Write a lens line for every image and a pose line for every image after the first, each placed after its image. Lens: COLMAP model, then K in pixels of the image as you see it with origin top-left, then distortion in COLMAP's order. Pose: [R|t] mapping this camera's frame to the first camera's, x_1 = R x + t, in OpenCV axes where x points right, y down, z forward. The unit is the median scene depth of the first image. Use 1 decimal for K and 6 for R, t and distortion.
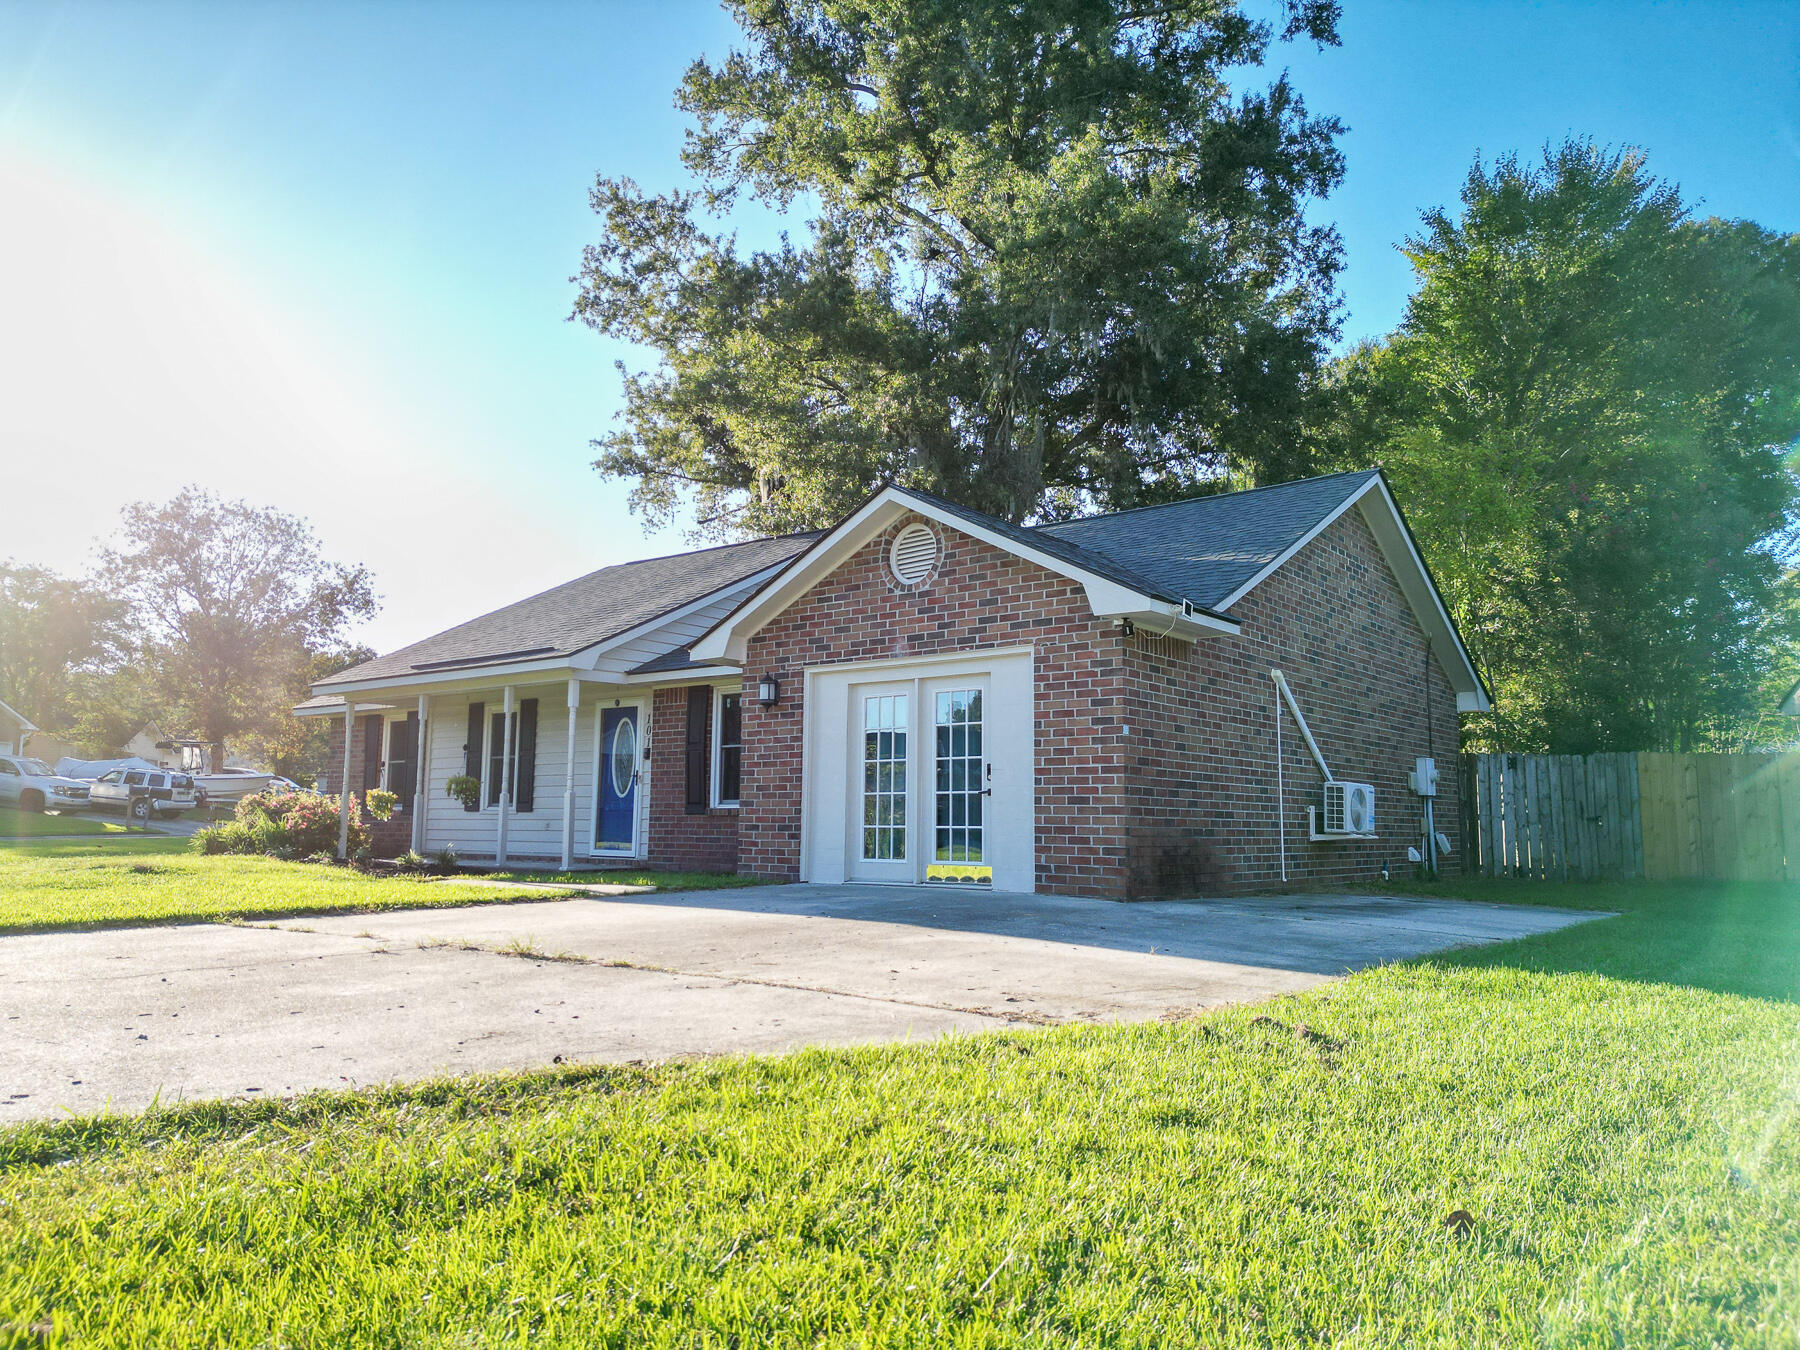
lens RADIAL K [[1252.0, 0, 909.9], [0, 1252.0, 668.2], [0, 0, 1]] dist [0.061338, -0.051577]
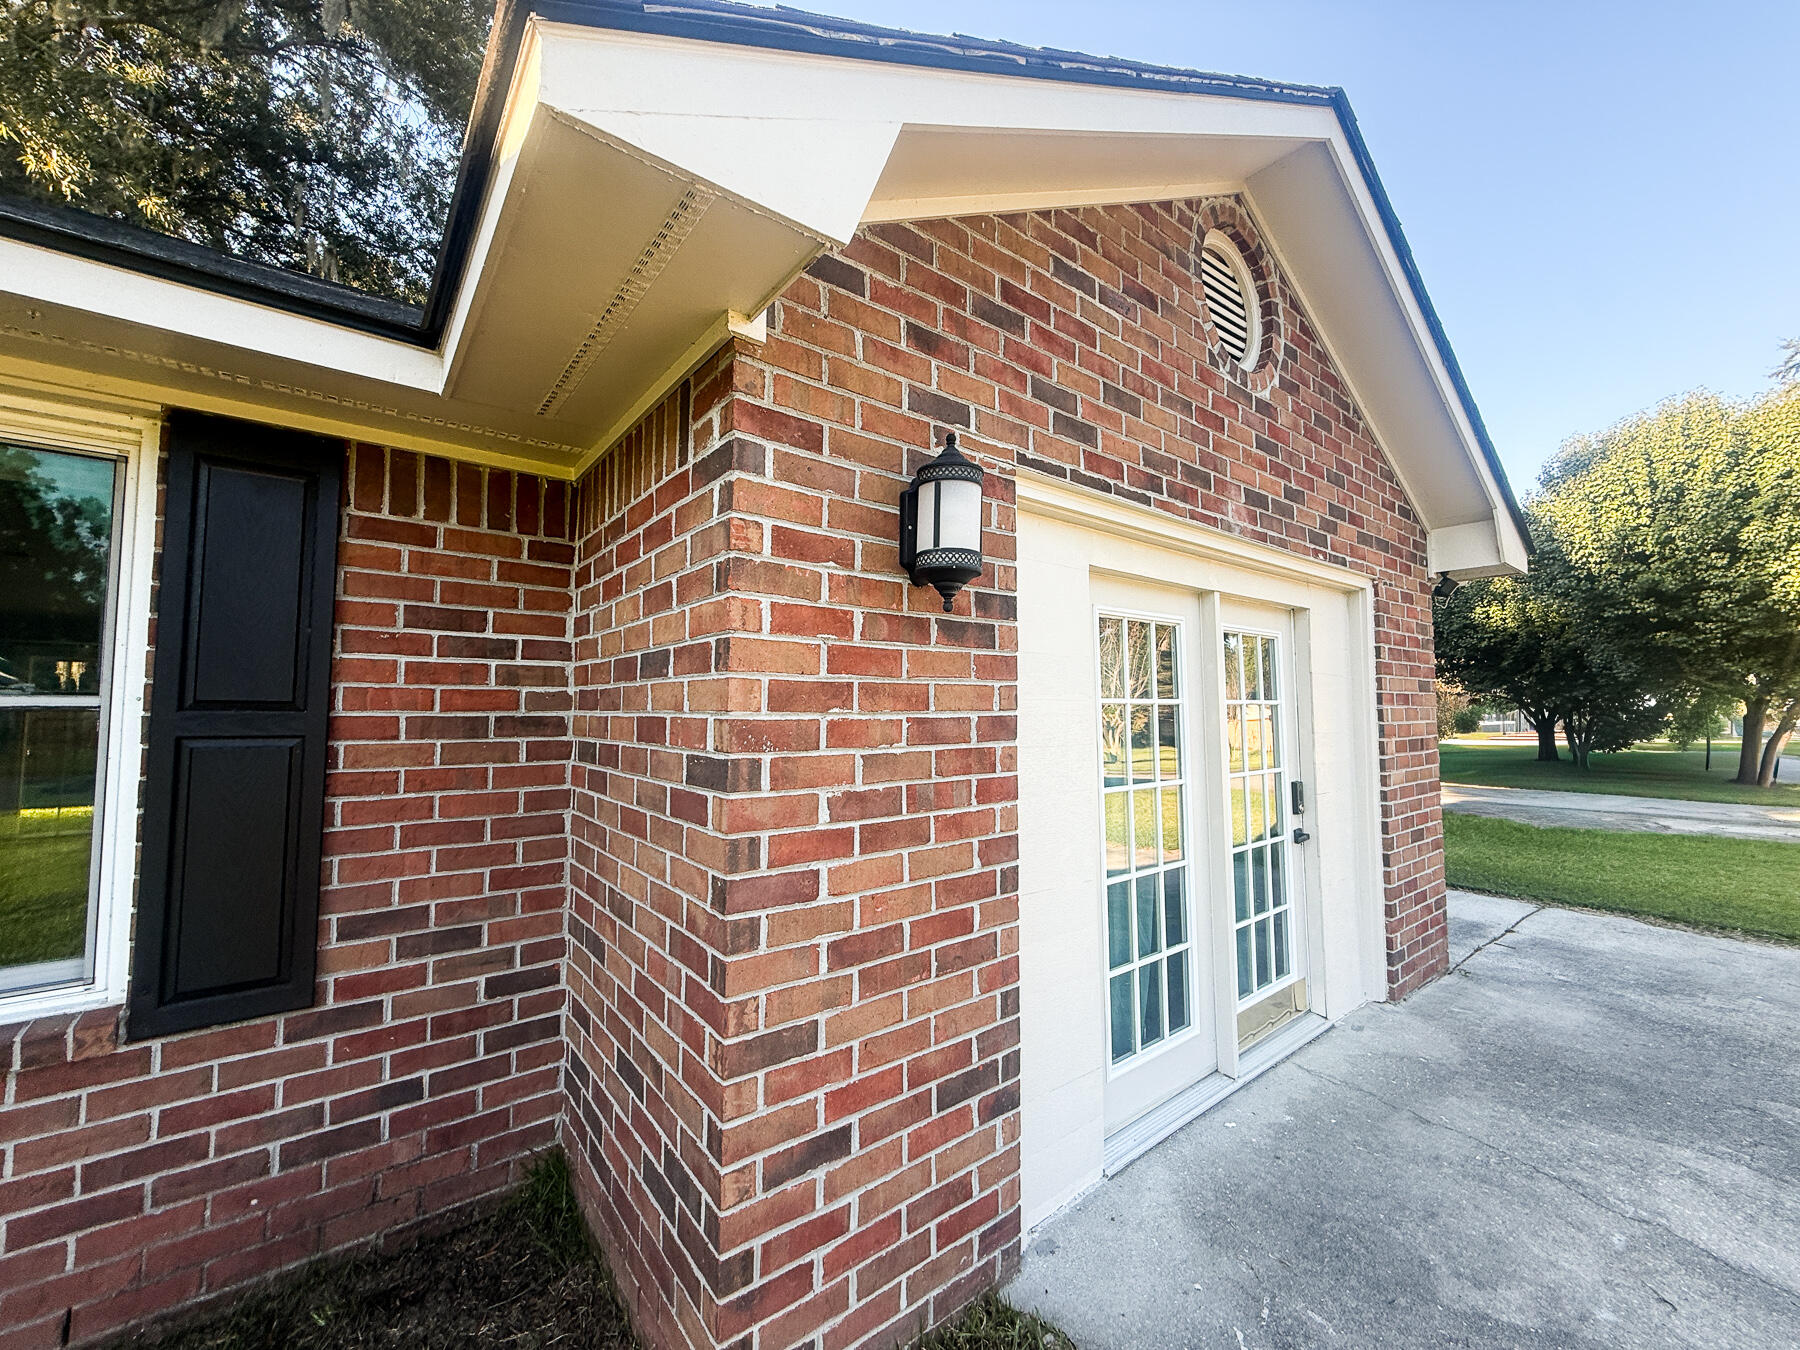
lens RADIAL K [[716.2, 0, 889.3], [0, 716.2, 674.8], [0, 0, 1]] dist [-0.000630, -0.000567]
pose [[0.238366, 0.045890, 0.970090, -0.258483], [-0.113262, 0.993380, -0.019162, 0.053803], [-0.964548, -0.105307, 0.241986, 1.046178]]
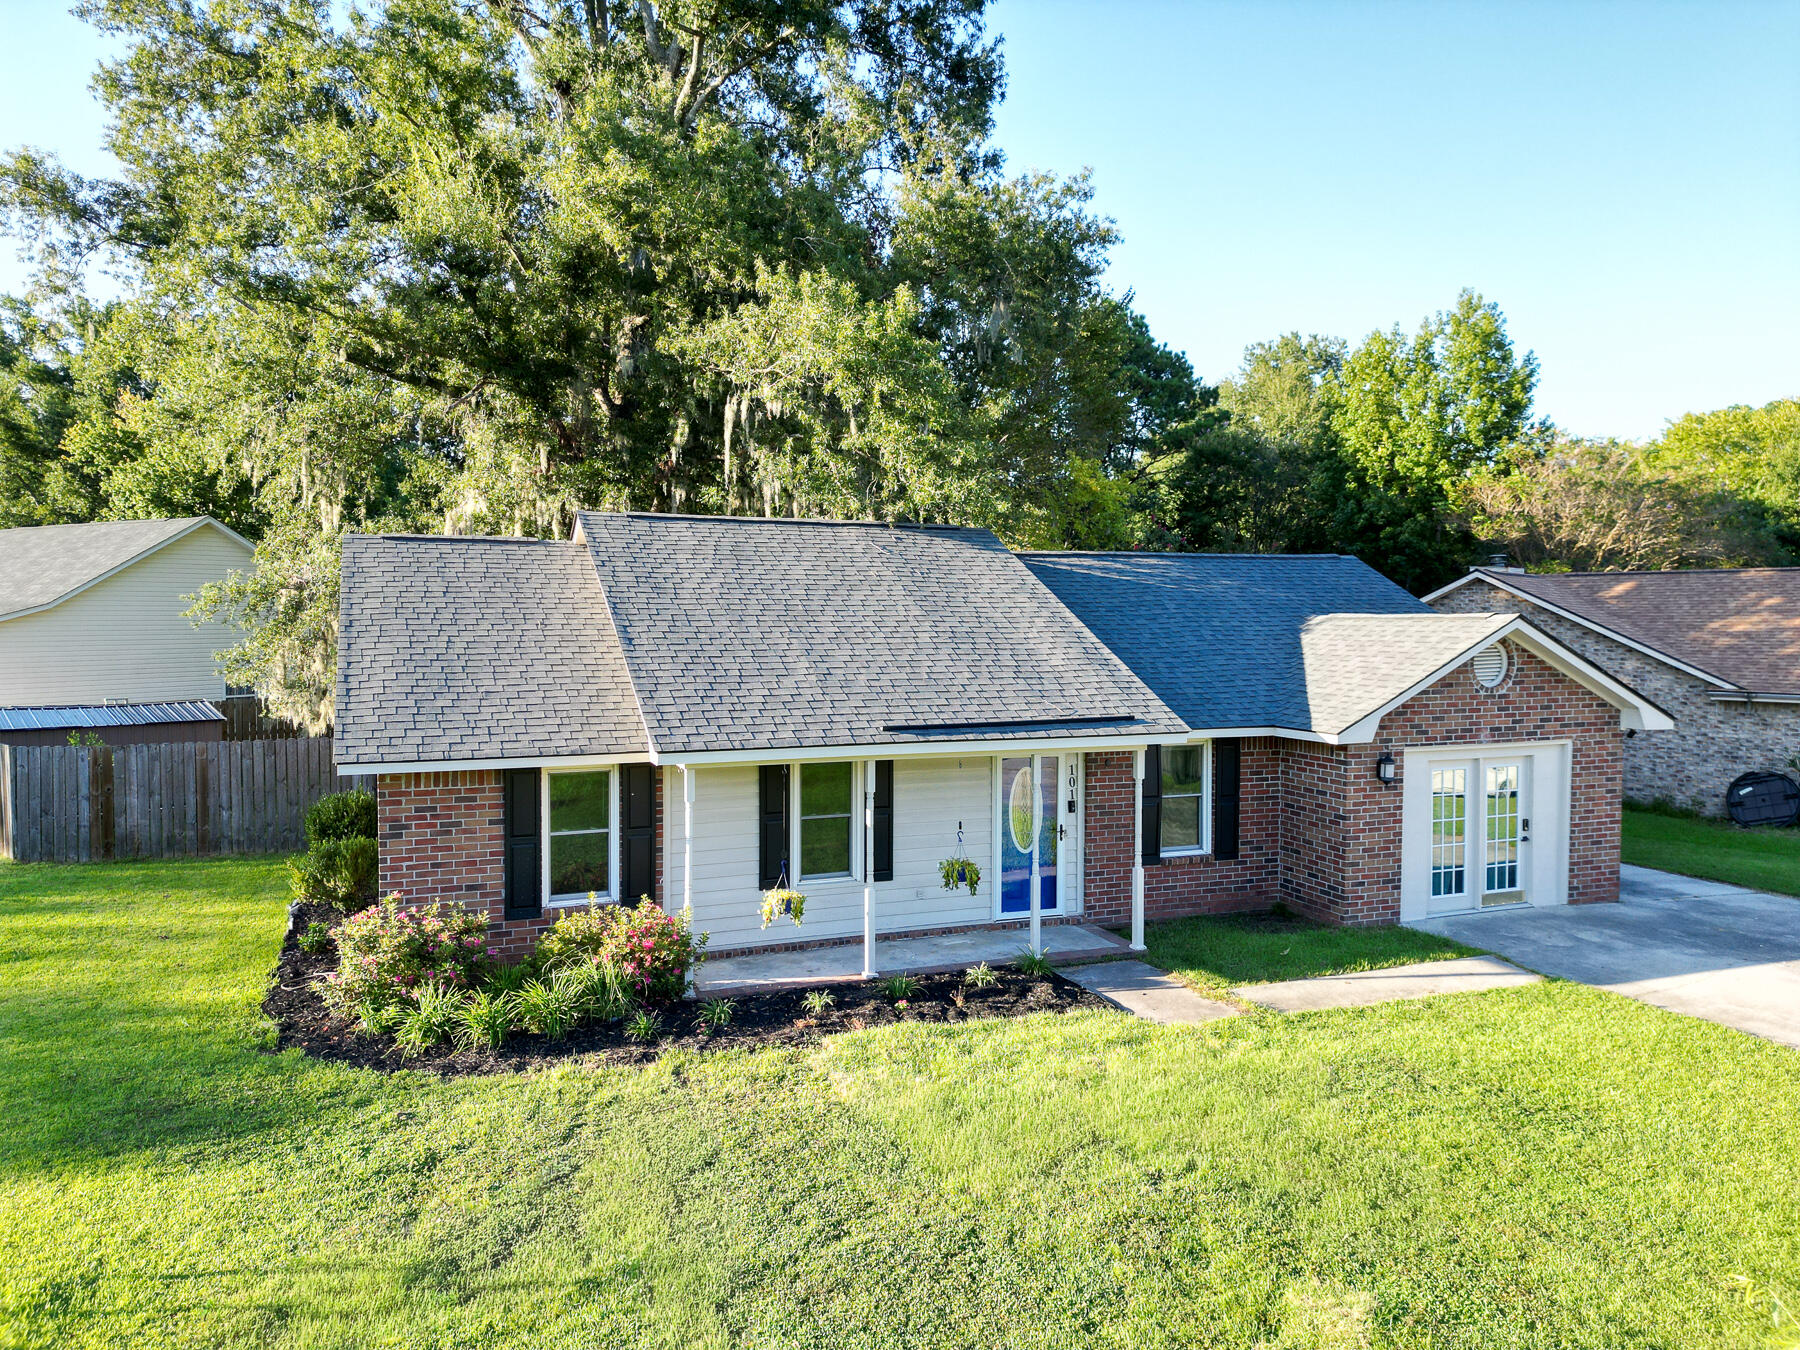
lens RADIAL K [[1252.0, 0, 894.8], [0, 1252.0, 676.4], [0, 0, 1]] dist [0.061338, -0.051577]
pose [[0.501307, -0.048529, 0.863908, -1.451735], [-0.101747, 0.988193, 0.114553, -0.166513], [-0.859267, -0.145326, 0.490450, 0.889858]]
